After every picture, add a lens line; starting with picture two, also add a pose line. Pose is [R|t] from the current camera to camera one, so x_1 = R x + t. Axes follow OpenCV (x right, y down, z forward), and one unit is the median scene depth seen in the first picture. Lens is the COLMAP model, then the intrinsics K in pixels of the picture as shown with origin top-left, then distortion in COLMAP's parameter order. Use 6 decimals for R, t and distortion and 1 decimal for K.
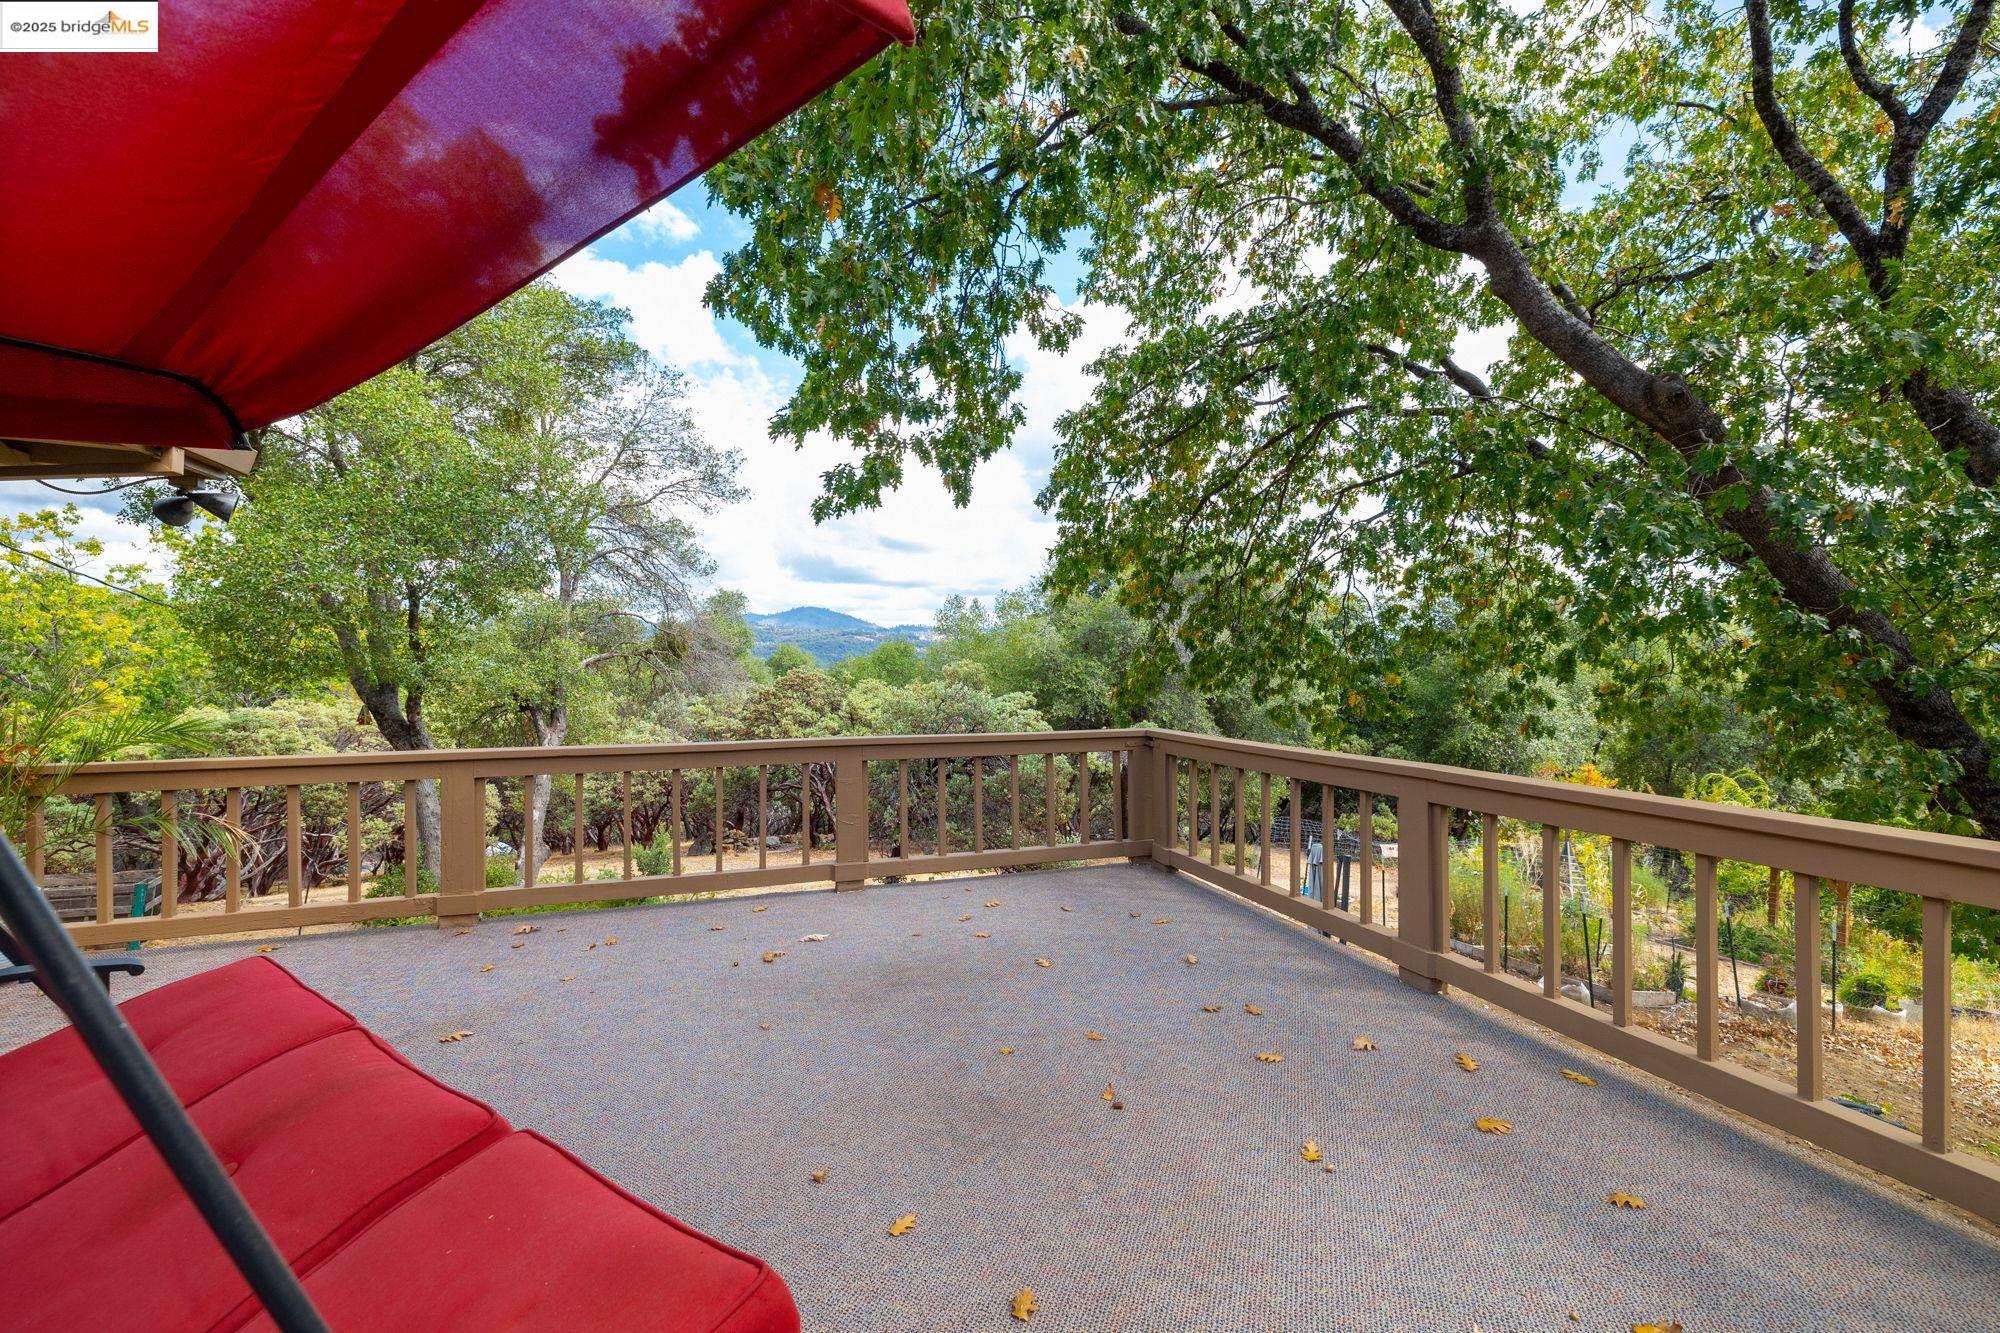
lens RADIAL K [[840.7, 0, 995.8], [0, 840.7, 659.9], [0, 0, 1]] dist [0.001735, -0.000038]
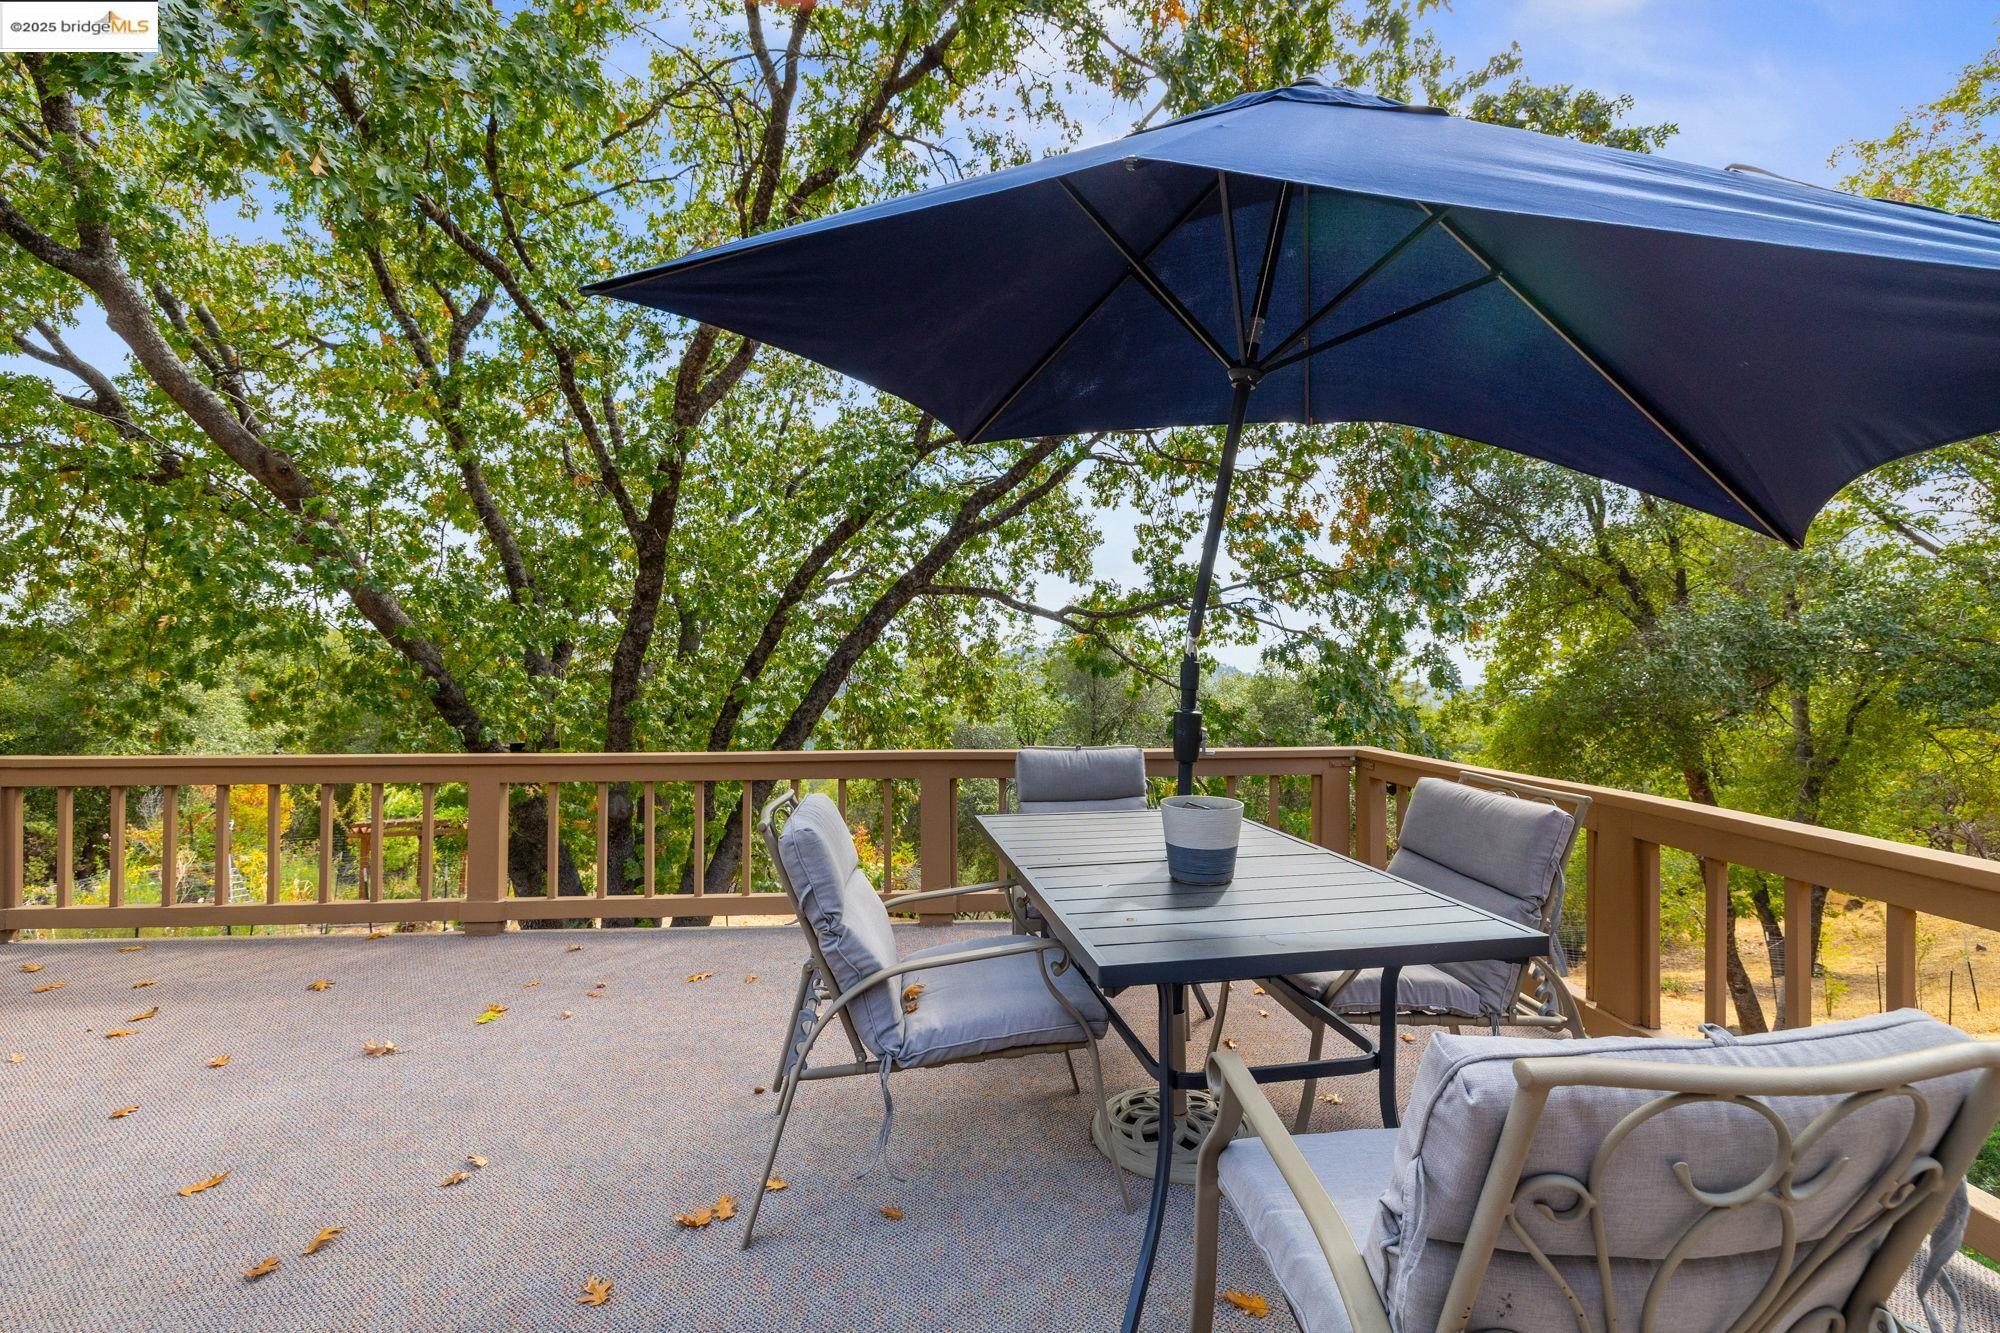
lens RADIAL K [[840.7, 0, 997.5], [0, 840.7, 673.0], [0, 0, 1]] dist [0.001735, -0.000038]
pose [[0.248988, 0.007973, 0.968474, -0.125347], [-0.013871, 0.999893, -0.004665, -0.003265], [-0.968407, -0.012272, 0.249072, -0.281739]]
